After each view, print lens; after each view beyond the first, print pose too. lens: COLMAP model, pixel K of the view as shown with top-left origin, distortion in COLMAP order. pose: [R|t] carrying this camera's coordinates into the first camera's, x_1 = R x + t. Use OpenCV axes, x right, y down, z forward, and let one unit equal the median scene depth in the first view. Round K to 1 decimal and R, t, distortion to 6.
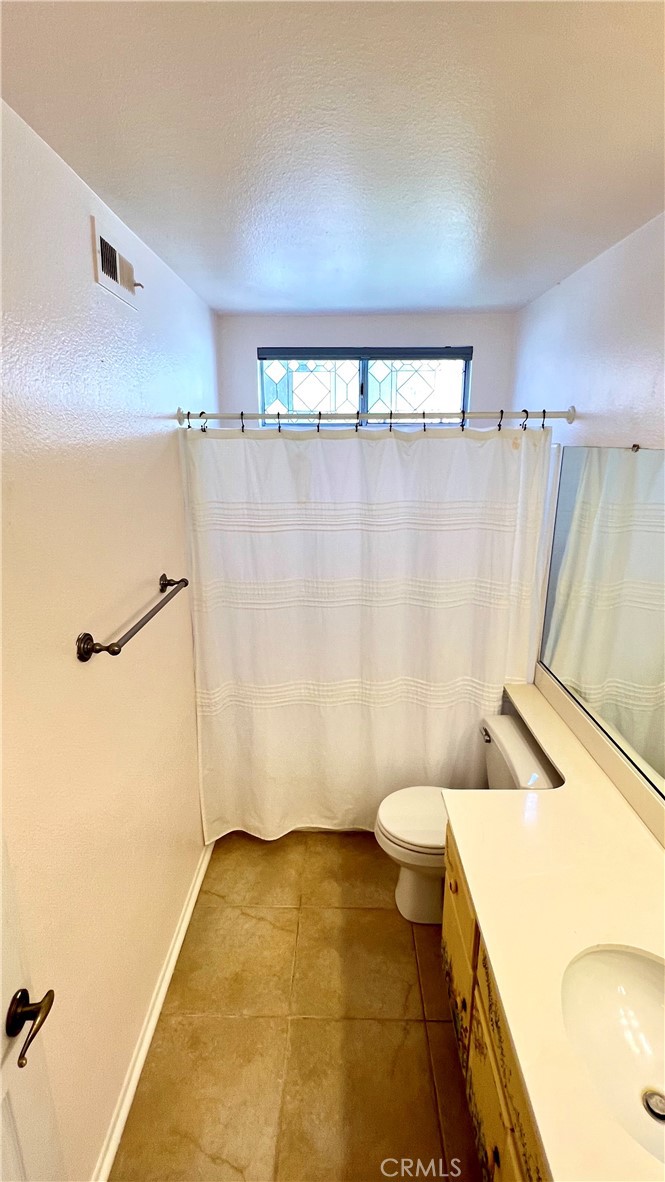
lens RADIAL K [[557.0, 0, 337.2], [0, 557.0, 591.9], [0, 0, 1]] dist [-0.004846, 0.001395]
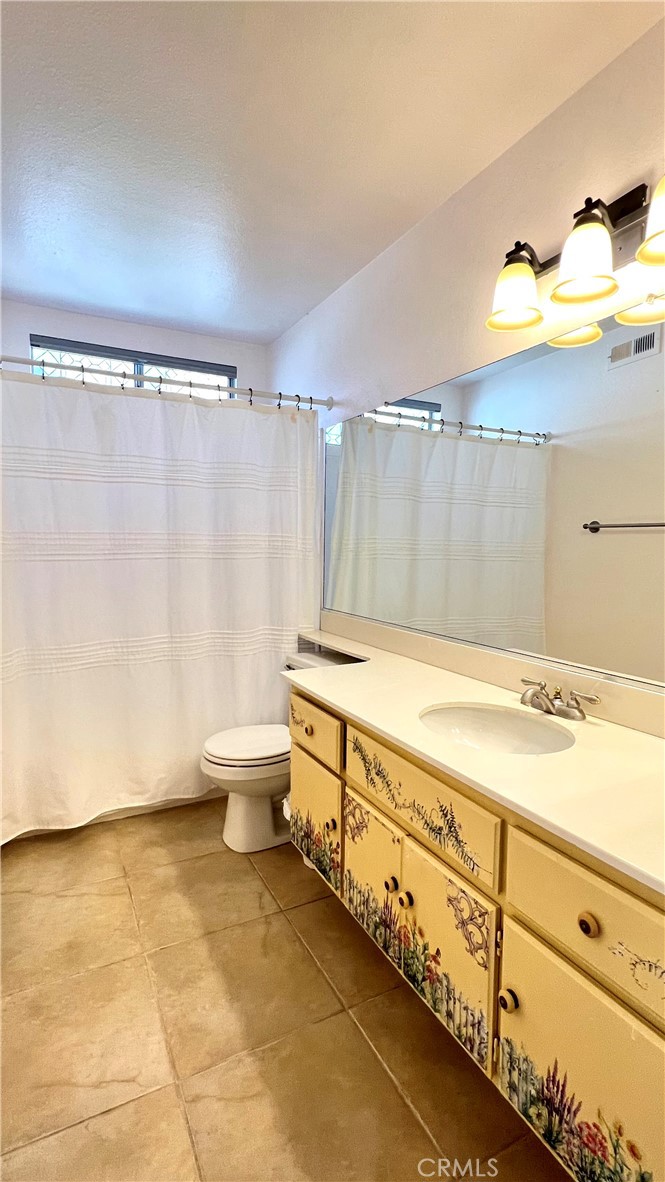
lens RADIAL K [[557.0, 0, 339.5], [0, 557.0, 587.6], [0, 0, 1]] dist [-0.004846, 0.001395]
pose [[0.877056, -0.032073, 0.479316, -0.185777], [0.118112, 0.981538, -0.150443, 0.286117], [-0.465642, 0.188560, 0.864652, -0.048927]]
